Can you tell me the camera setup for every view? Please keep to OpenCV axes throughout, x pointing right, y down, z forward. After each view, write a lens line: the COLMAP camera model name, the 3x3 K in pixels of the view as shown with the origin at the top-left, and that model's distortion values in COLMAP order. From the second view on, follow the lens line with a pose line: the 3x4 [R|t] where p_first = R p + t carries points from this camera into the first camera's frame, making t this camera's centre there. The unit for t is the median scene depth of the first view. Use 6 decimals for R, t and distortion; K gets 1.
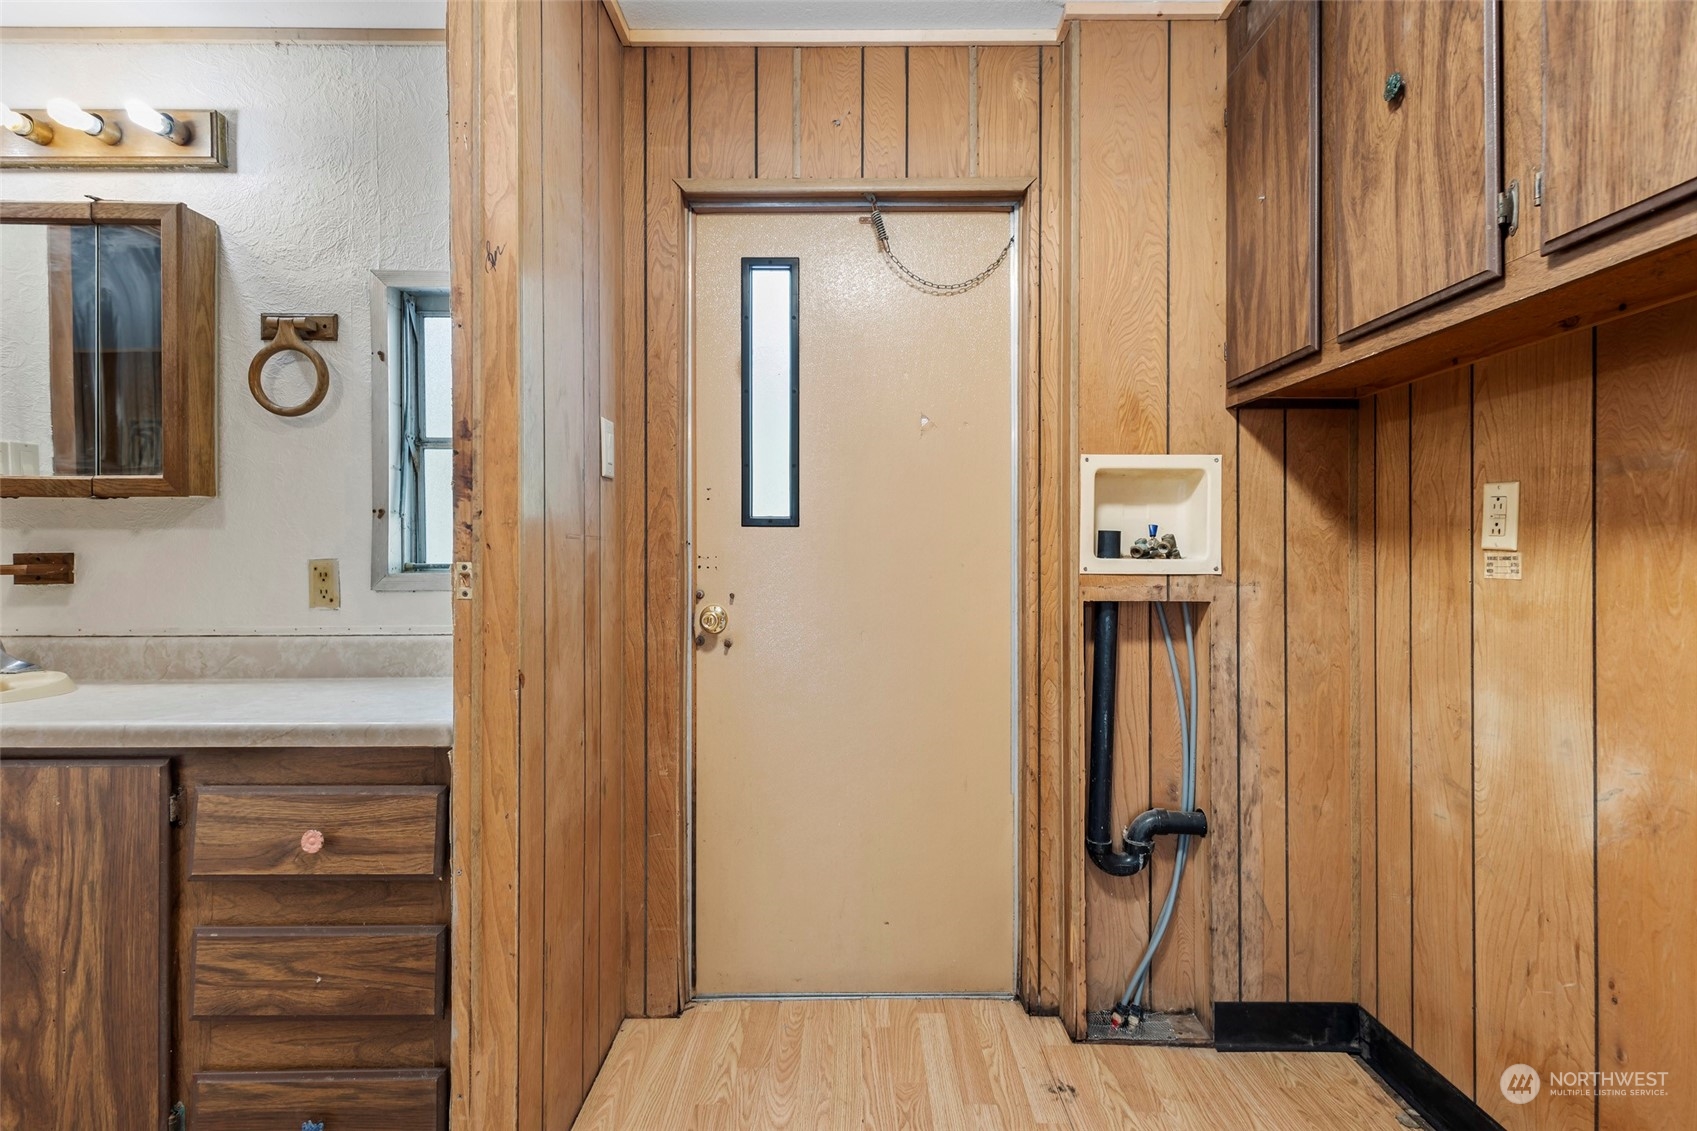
lens RADIAL K [[791.4, 0, 849.8], [0, 791.4, 552.9], [0, 0, 1]] dist [0.007197, -0.001810]
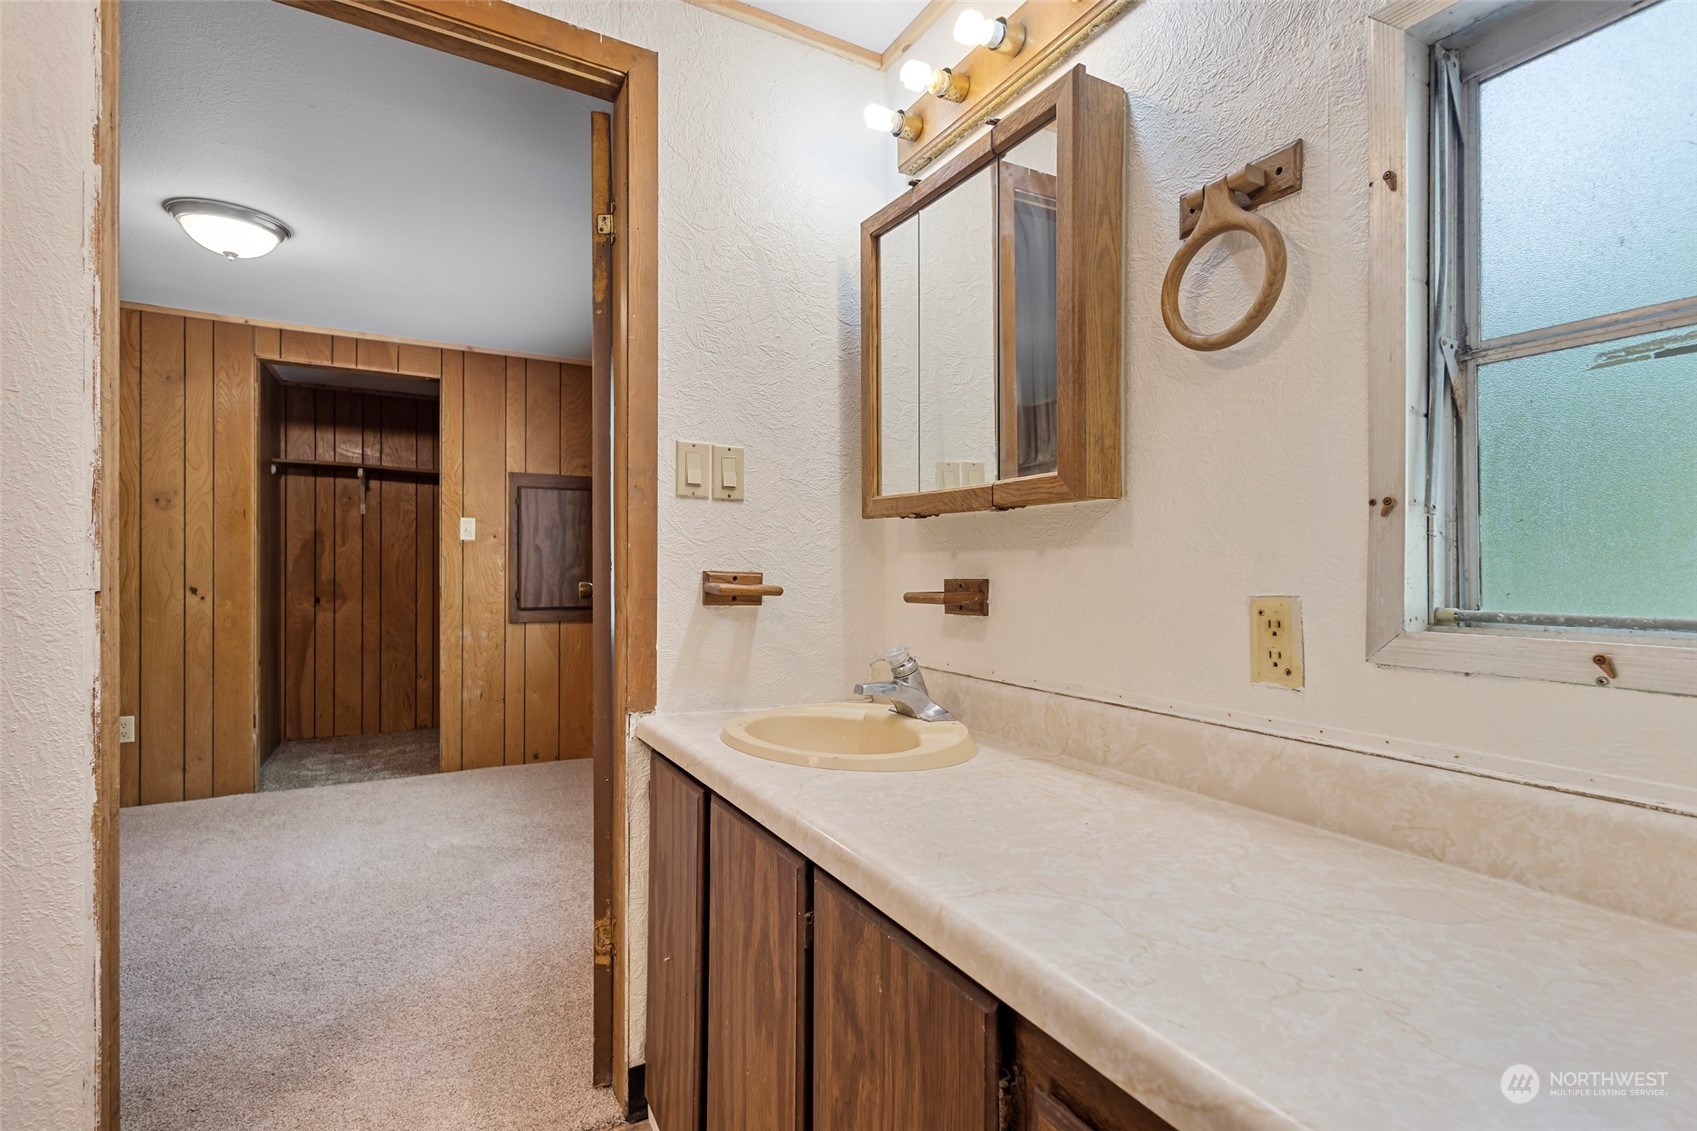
lens RADIAL K [[791.4, 0, 849.6], [0, 791.4, 566.0], [0, 0, 1]] dist [0.007197, -0.001810]
pose [[0.489637, -0.002742, -0.871922, -0.329543], [-0.004378, 0.999975, -0.005603, -0.008872], [0.871915, 0.006561, 0.489612, 0.475447]]
